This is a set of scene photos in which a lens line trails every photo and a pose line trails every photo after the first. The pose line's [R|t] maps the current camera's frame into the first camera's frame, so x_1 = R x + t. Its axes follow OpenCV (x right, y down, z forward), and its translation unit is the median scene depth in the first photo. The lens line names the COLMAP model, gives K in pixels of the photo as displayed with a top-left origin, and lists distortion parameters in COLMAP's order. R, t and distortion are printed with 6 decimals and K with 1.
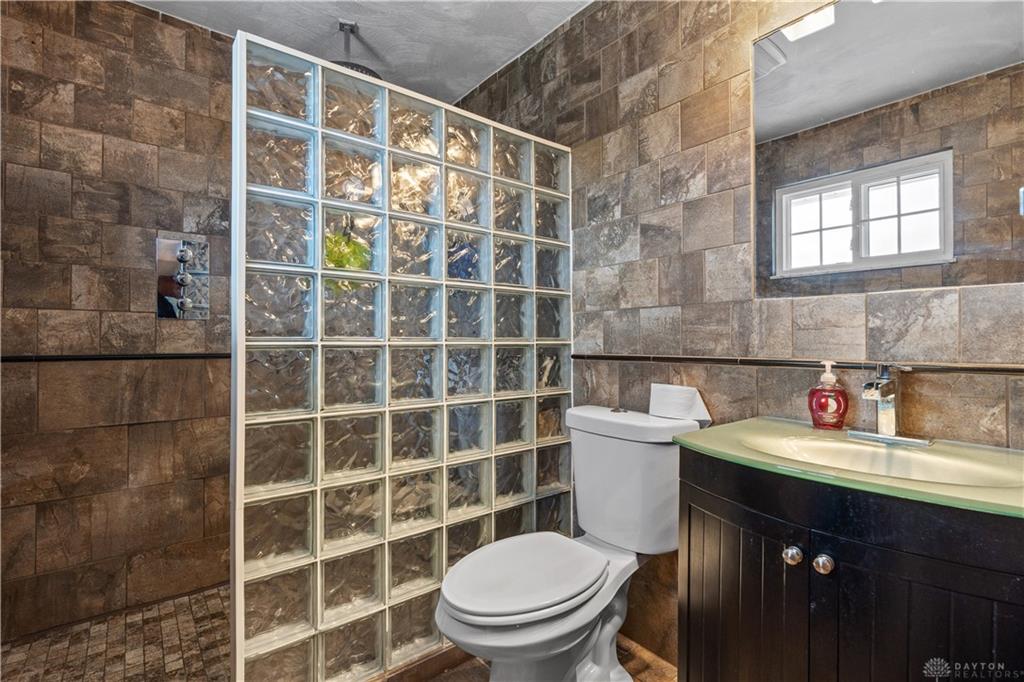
lens RADIAL K [[466.8, 0, 519.1], [0, 466.8, 341.1], [0, 0, 1]] dist [-0.002569, -0.000346]
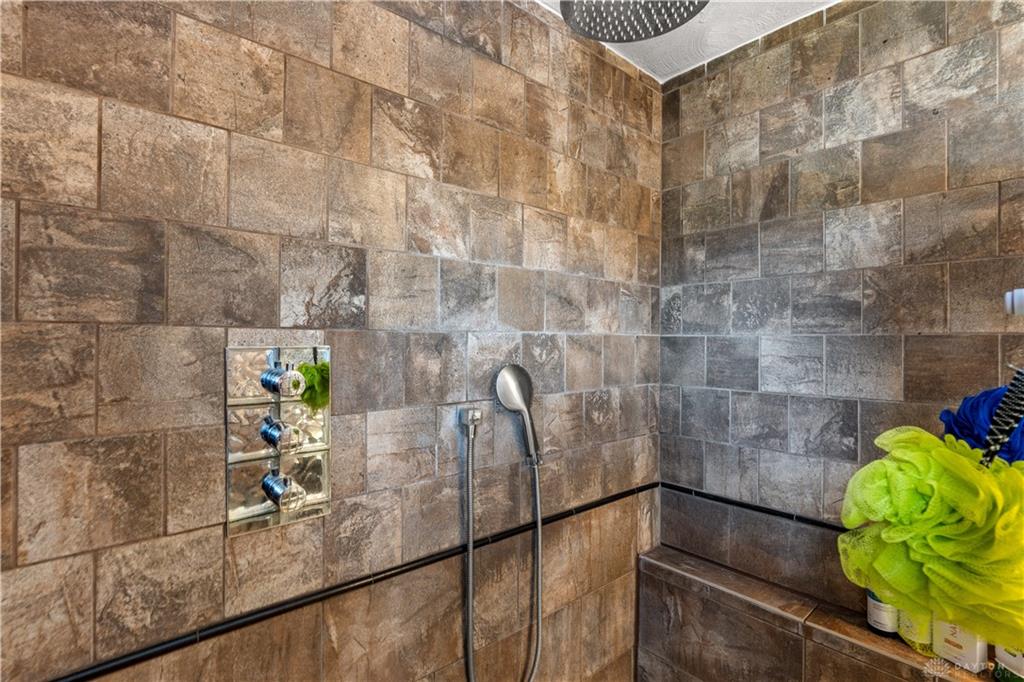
lens RADIAL K [[466.8, 0, 505.0], [0, 466.8, 339.9], [0, 0, 1]] dist [-0.002569, -0.000346]
pose [[0.999484, 0.010863, 0.030216, -0.552236], [-0.011319, 0.999824, 0.014950, -0.244971], [-0.030048, -0.015285, 0.999432, 0.584148]]
